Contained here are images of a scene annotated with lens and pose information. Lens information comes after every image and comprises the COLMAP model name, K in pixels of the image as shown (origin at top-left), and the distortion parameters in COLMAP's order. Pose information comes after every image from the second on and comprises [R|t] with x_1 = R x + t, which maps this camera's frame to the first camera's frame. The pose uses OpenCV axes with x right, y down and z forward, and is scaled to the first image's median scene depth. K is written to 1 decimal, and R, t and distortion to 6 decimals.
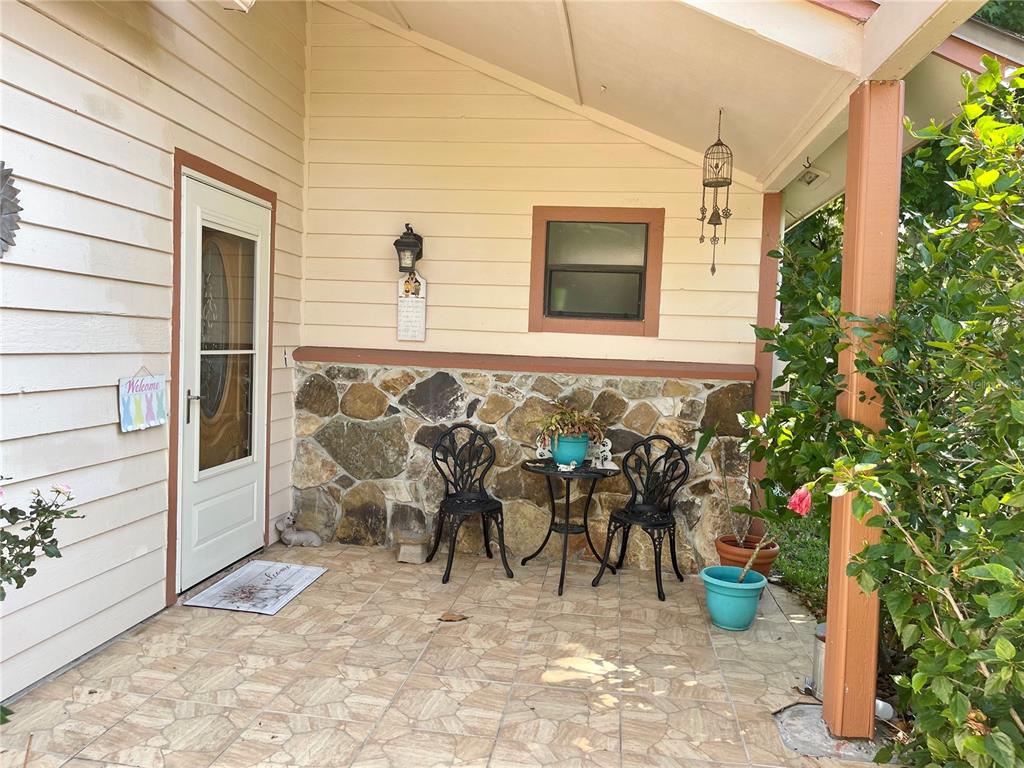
lens RADIAL K [[765.8, 0, 512.0], [0, 765.8, 384.0], [0, 0, 1]] dist [0.040374, -0.037909]
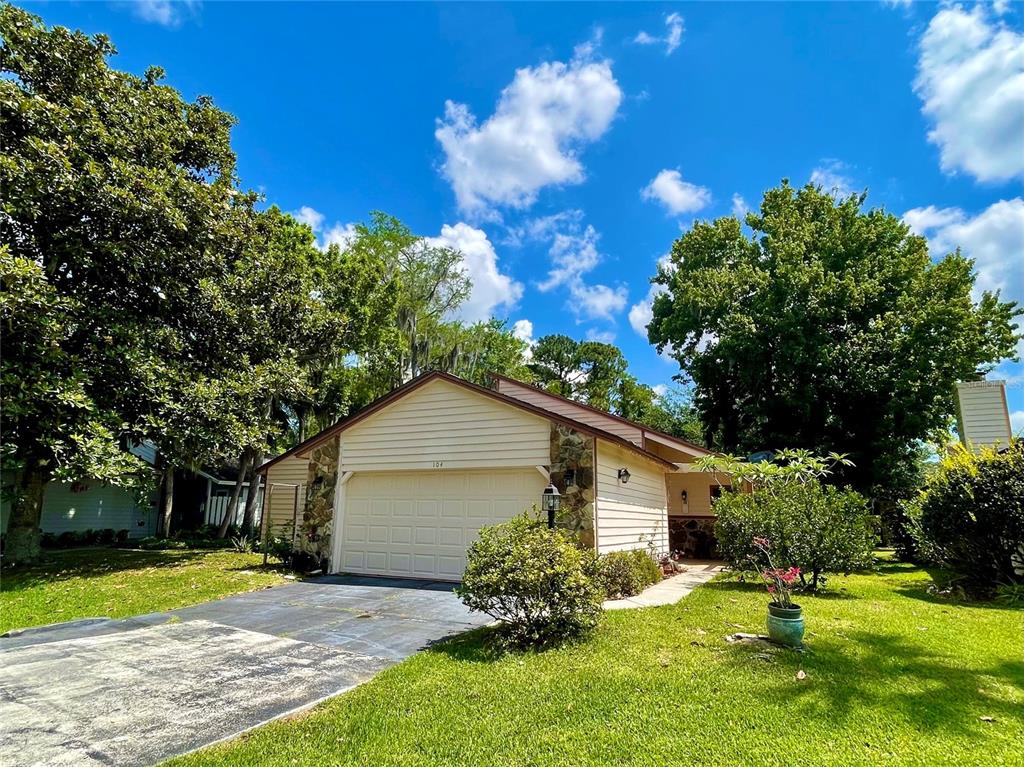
lens RADIAL K [[583.2, 0, 507.7], [0, 583.2, 379.6], [0, 0, 1]] dist [-0.005603, -0.001926]
pose [[0.947994, -0.096249, -0.303387, -0.000917], [0.002857, 0.955717, -0.294273, 0.224330], [0.318276, 0.278103, 0.906289, -3.041948]]
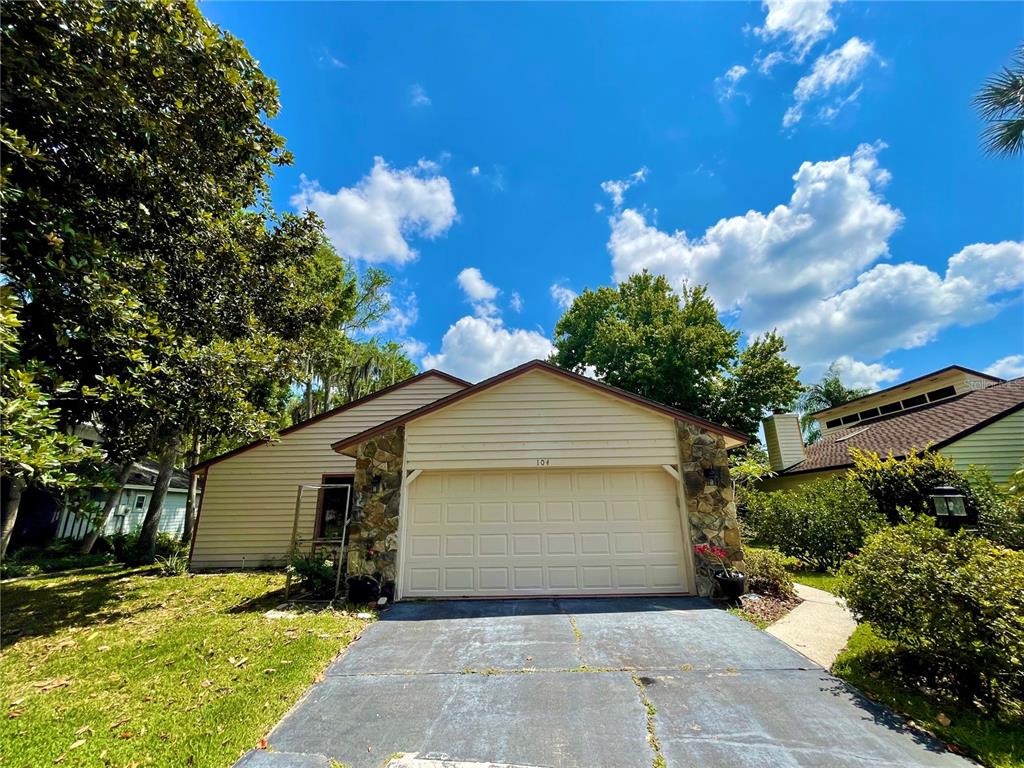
lens RADIAL K [[412.5, 0, 509.4], [0, 412.5, 387.1], [0, 0, 1]] dist [0.000989, 0.000562]
pose [[0.991817, -0.019021, 0.126242, -1.308682], [0.059999, 0.942280, -0.329406, 0.088251], [-0.112690, 0.334285, 0.935711, -2.389467]]
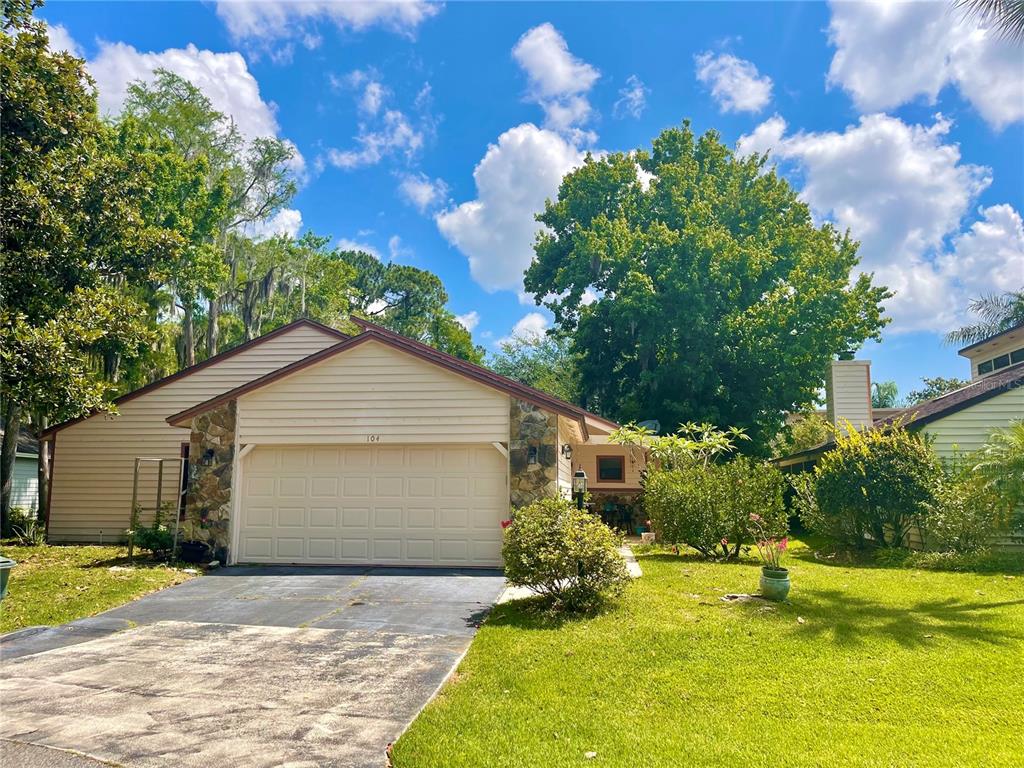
lens RADIAL K [[765.8, 0, 512.0], [0, 765.8, 384.0], [0, 0, 1]] dist [0.040374, -0.037909]
pose [[0.999299, -0.032027, 0.019360, -0.560611], [0.035122, 0.981216, -0.189686, 0.205888], [-0.012922, 0.190233, 0.981654, -3.632796]]
